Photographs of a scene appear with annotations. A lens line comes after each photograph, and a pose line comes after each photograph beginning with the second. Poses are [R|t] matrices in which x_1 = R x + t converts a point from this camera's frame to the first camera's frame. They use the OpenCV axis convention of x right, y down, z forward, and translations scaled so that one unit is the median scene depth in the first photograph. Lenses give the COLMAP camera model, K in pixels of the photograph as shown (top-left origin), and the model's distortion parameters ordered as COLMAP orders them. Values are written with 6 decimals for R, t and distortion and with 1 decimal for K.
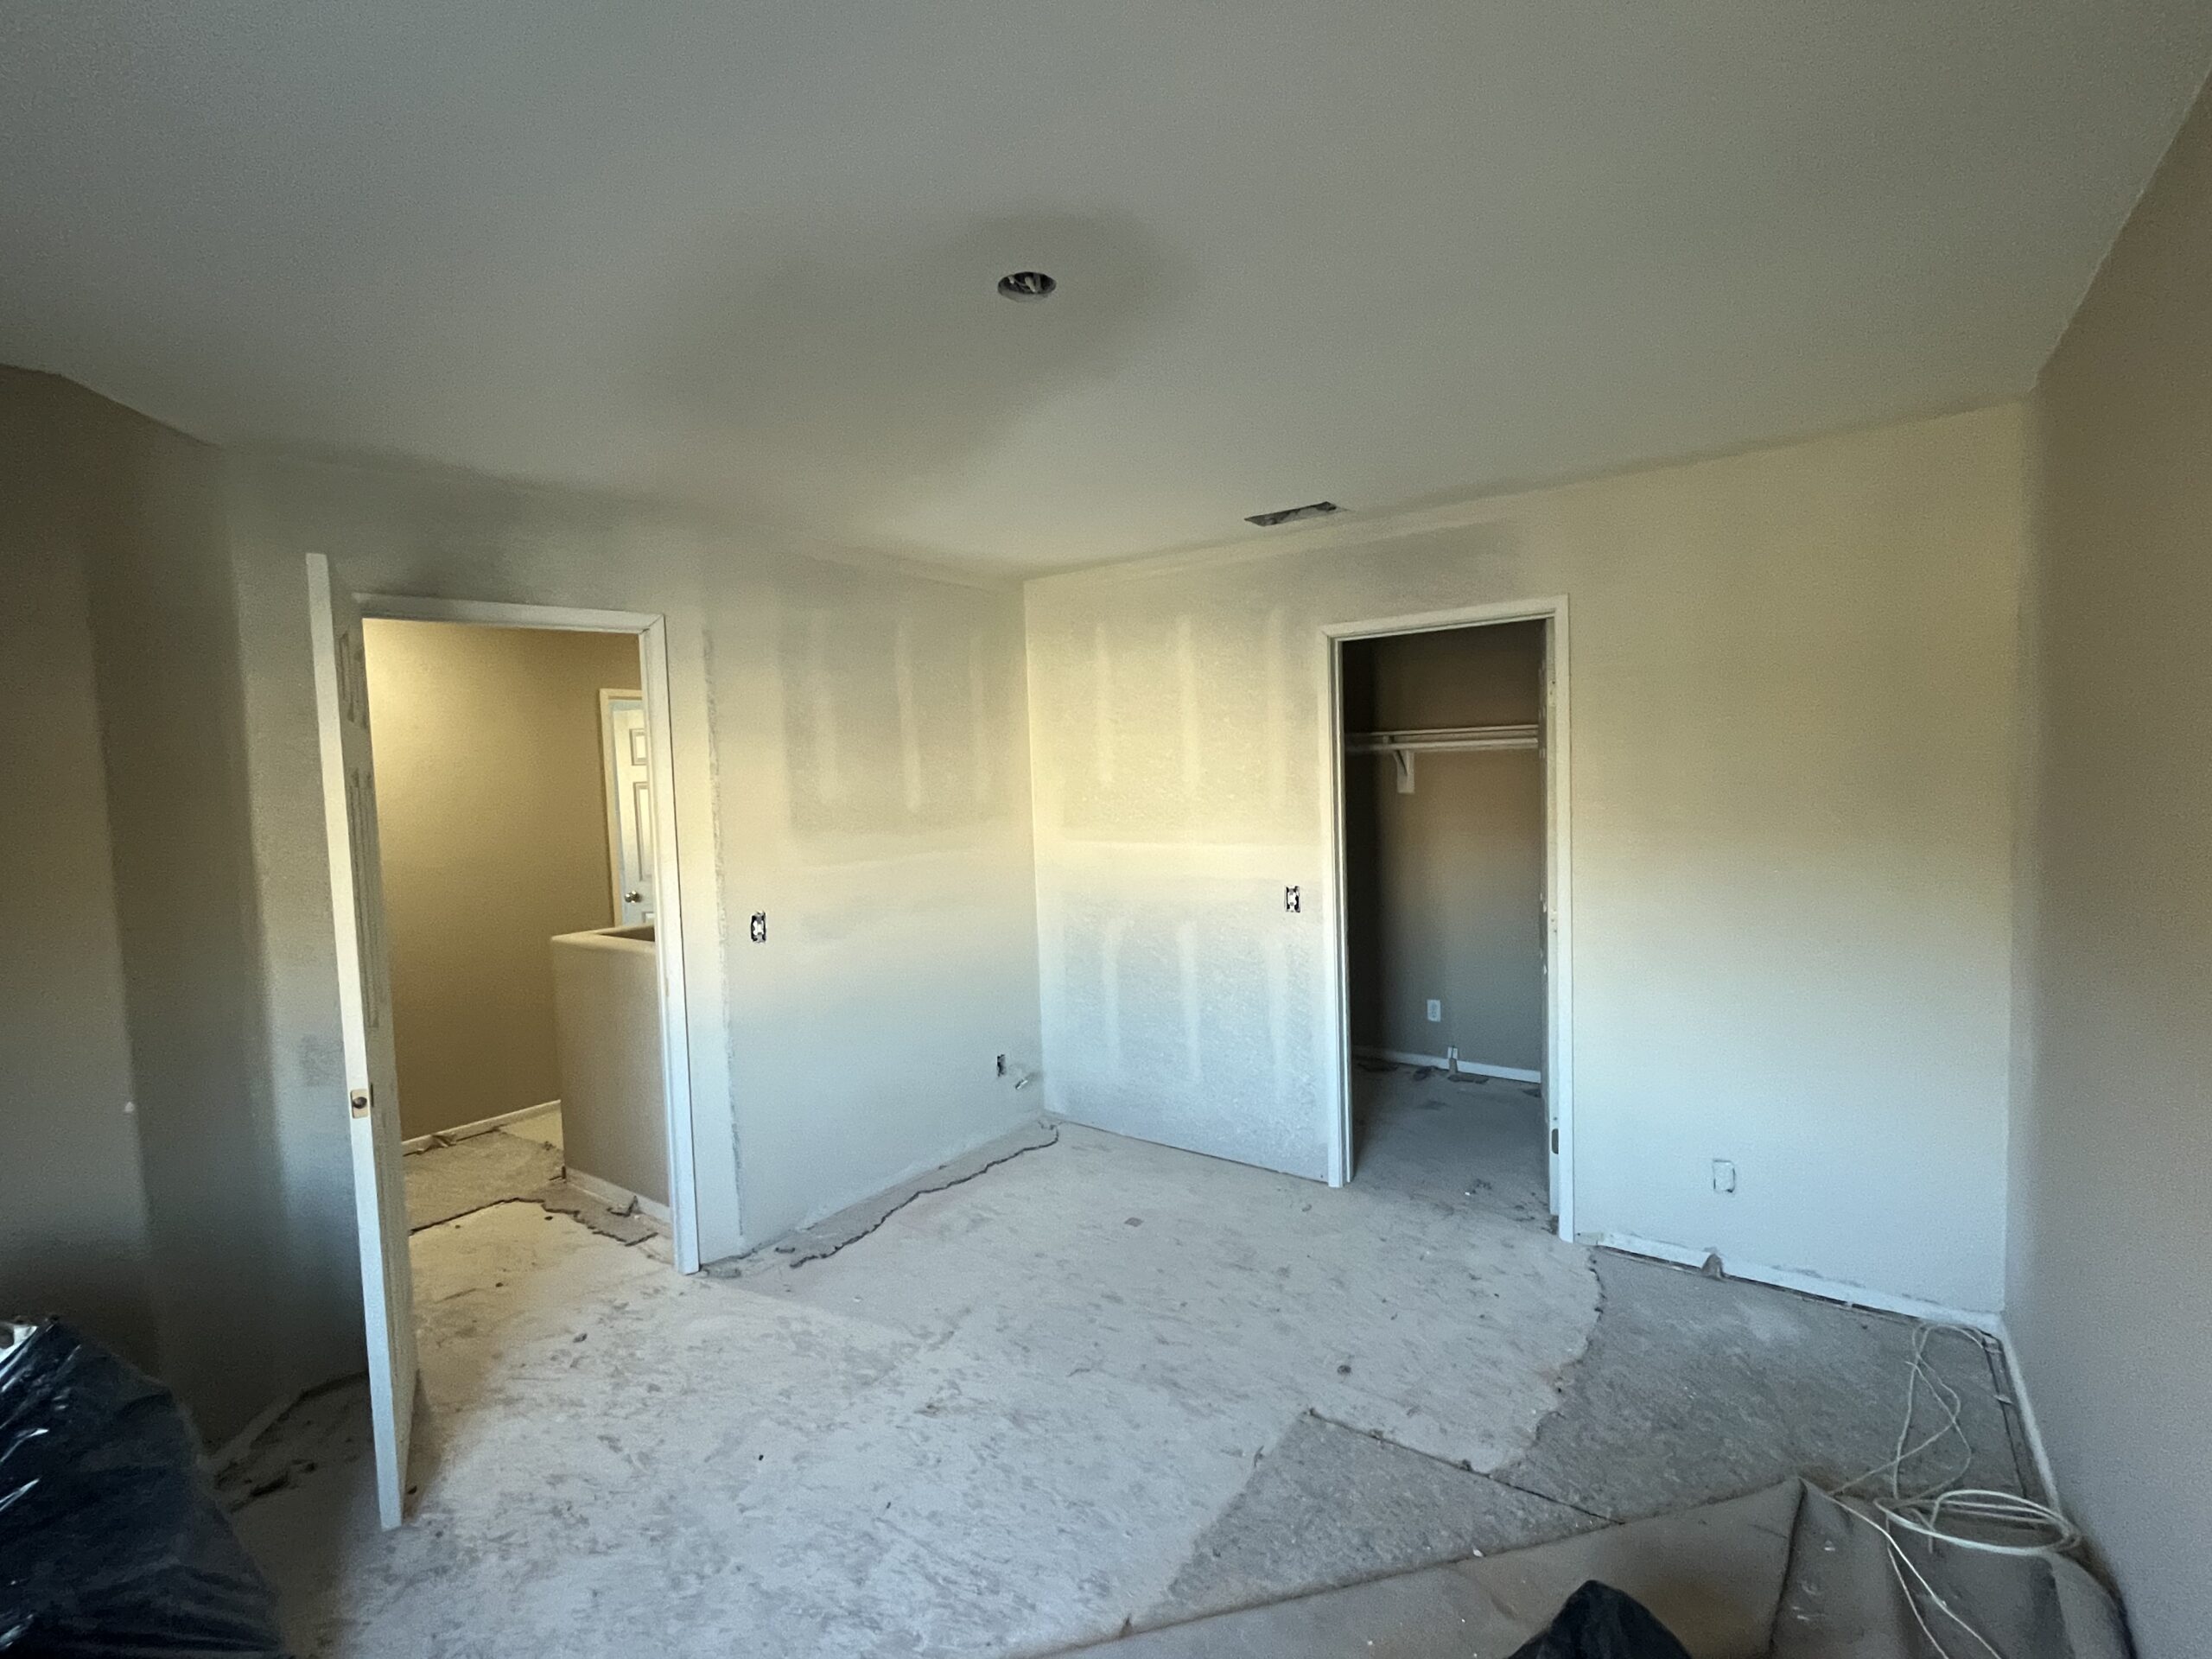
lens RADIAL K [[995.3, 0, 1106.0], [0, 995.3, 829.5], [0, 0, 1]] dist [0.000925, 0.000307]
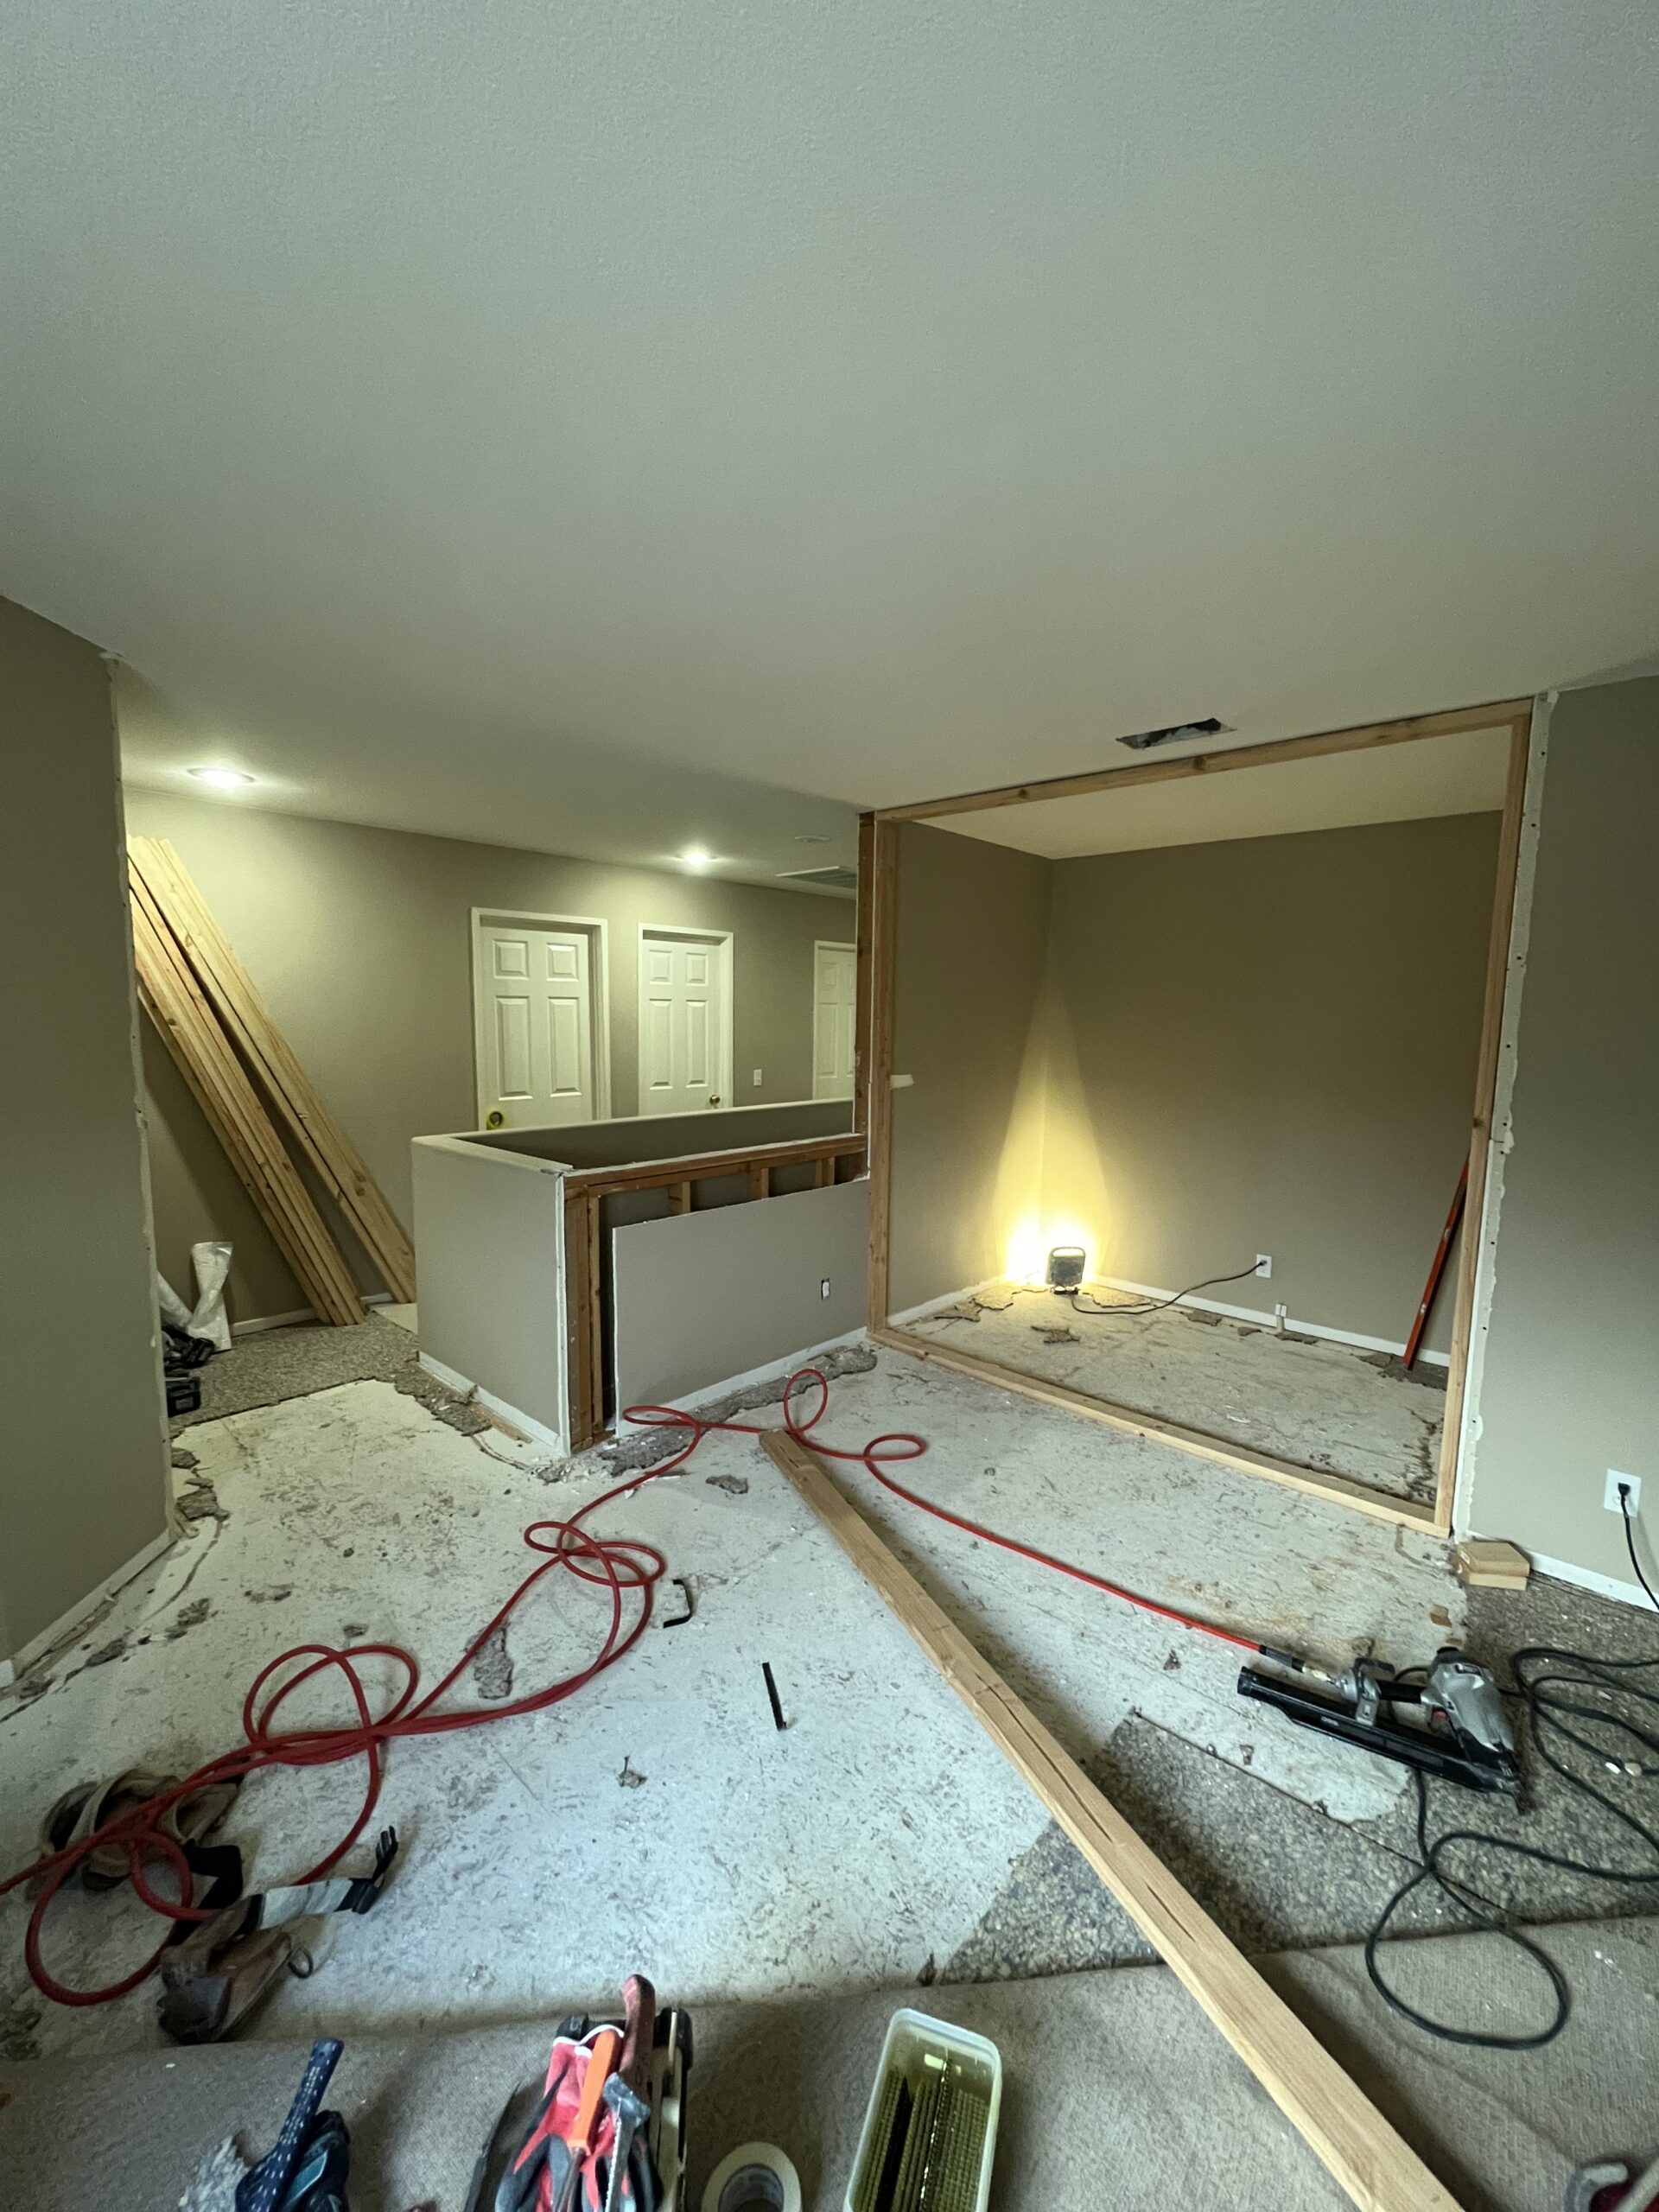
lens RADIAL K [[892.2, 0, 829.5], [0, 892.2, 1106.0], [0, 0, 1]] dist [-0.000106, -0.000007]
pose [[0.992227, 0.058629, -0.109769, -0.013404], [-0.052970, 0.997147, 0.053779, -0.000851], [0.112608, -0.047546, 0.992501, 0.121192]]
